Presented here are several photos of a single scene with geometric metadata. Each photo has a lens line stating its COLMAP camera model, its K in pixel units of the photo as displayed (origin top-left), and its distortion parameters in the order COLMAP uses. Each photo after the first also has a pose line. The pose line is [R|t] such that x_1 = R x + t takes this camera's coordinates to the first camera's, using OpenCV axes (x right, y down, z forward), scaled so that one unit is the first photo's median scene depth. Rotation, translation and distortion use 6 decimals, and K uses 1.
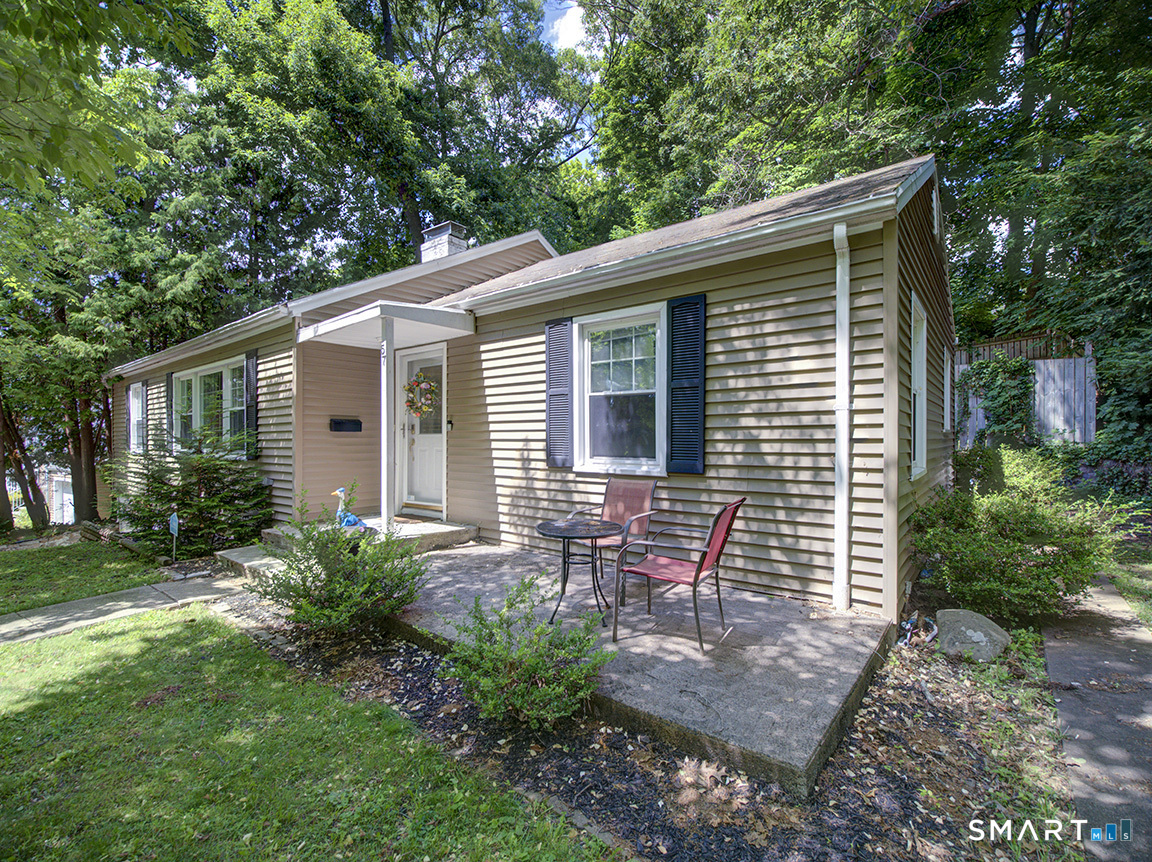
lens RADIAL K [[536.2, 0, 567.2], [0, 536.2, 436.6], [0, 0, 1]] dist [-0.017930, -0.001227]
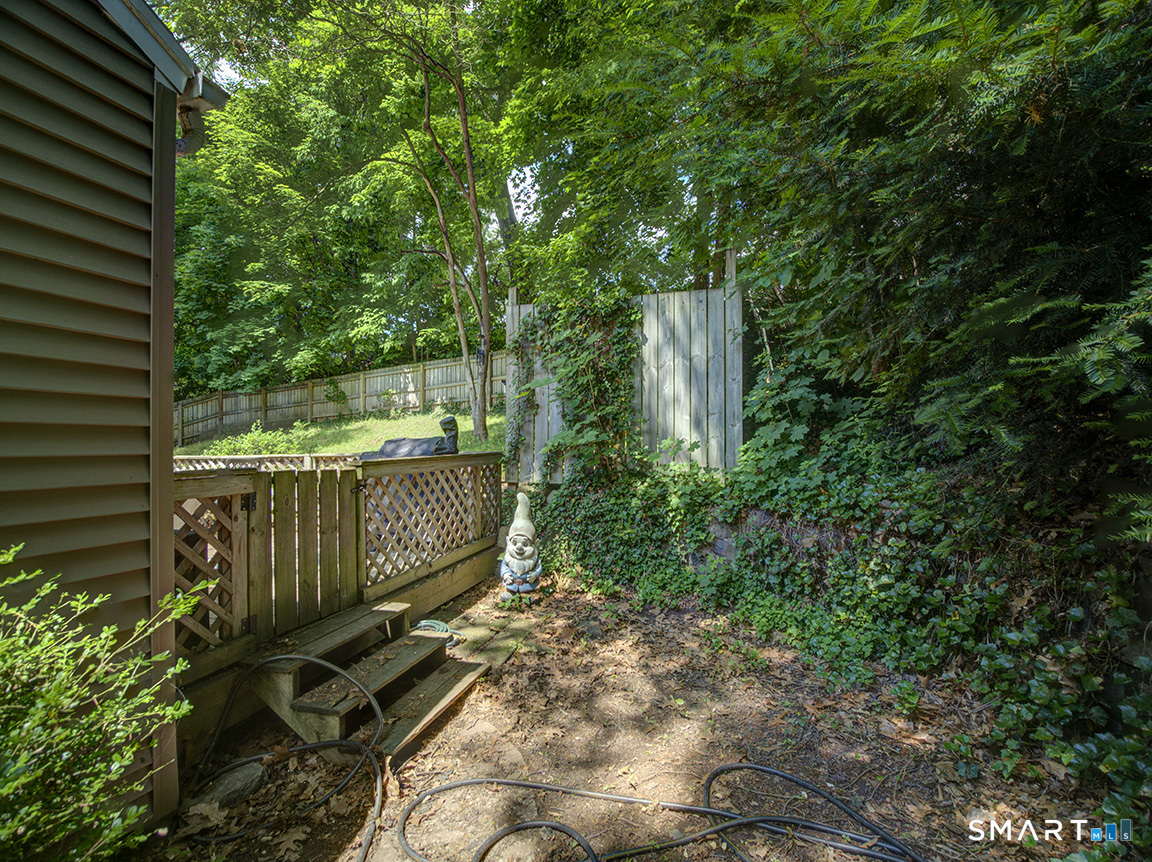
lens RADIAL K [[536.2, 0, 562.0], [0, 536.2, 444.8], [0, 0, 1]] dist [-0.017930, -0.001227]
pose [[0.936225, 0.010634, 0.351240, 0.683333], [-0.006296, 0.999889, -0.013490, -0.003123], [-0.351344, 0.010418, 0.936188, 0.605660]]
